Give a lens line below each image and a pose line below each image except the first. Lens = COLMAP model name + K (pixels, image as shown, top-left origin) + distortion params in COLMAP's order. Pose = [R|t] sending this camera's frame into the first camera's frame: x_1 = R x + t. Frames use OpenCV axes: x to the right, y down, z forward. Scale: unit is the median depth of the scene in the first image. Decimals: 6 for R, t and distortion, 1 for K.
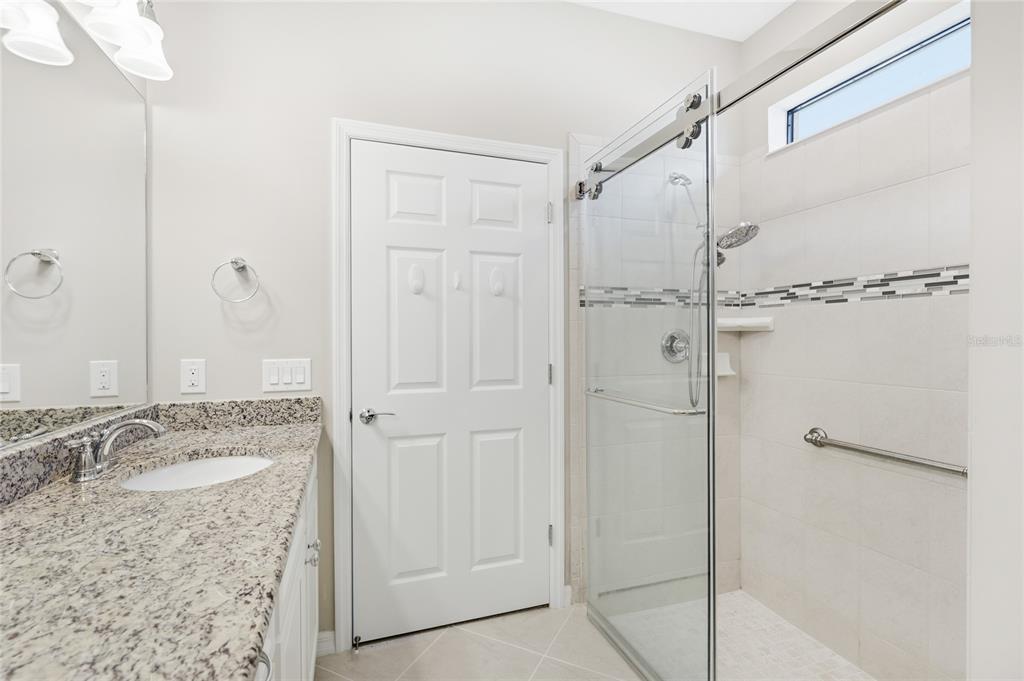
lens RADIAL K [[461.7, 0, 514.0], [0, 461.7, 334.4], [0, 0, 1]] dist [-0.001991, -0.000808]
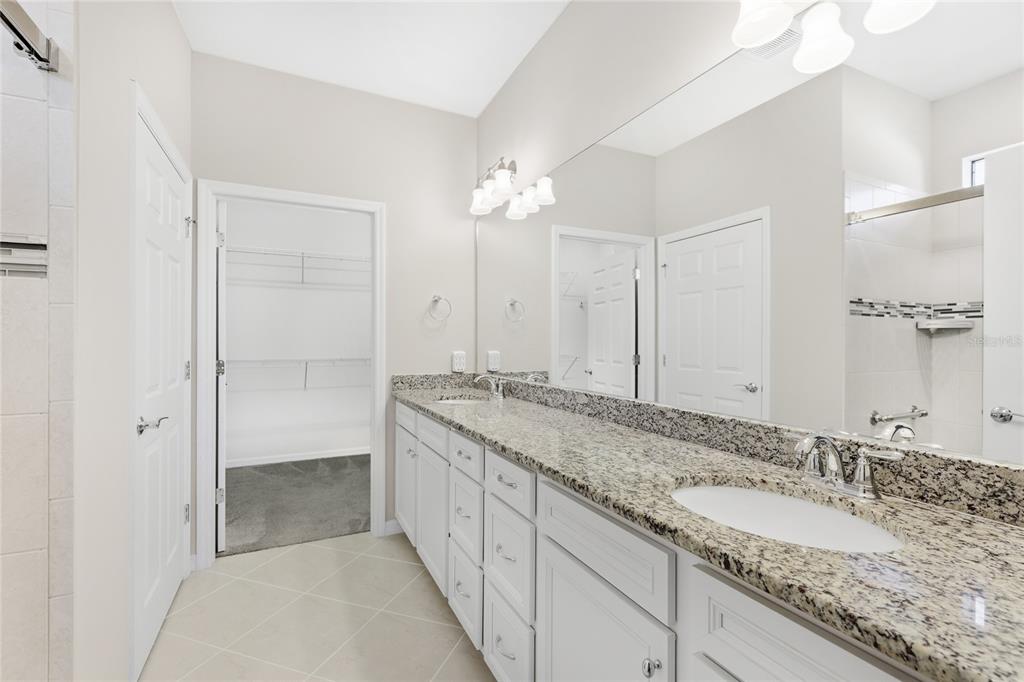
lens RADIAL K [[461.7, 0, 514.0], [0, 461.7, 334.9], [0, 0, 1]] dist [-0.001991, -0.000808]
pose [[-0.991579, -0.002429, -0.129484, -0.204106], [-0.001873, 0.999988, -0.004416, 0.008912], [0.129493, -0.004136, -0.991572, 2.247437]]
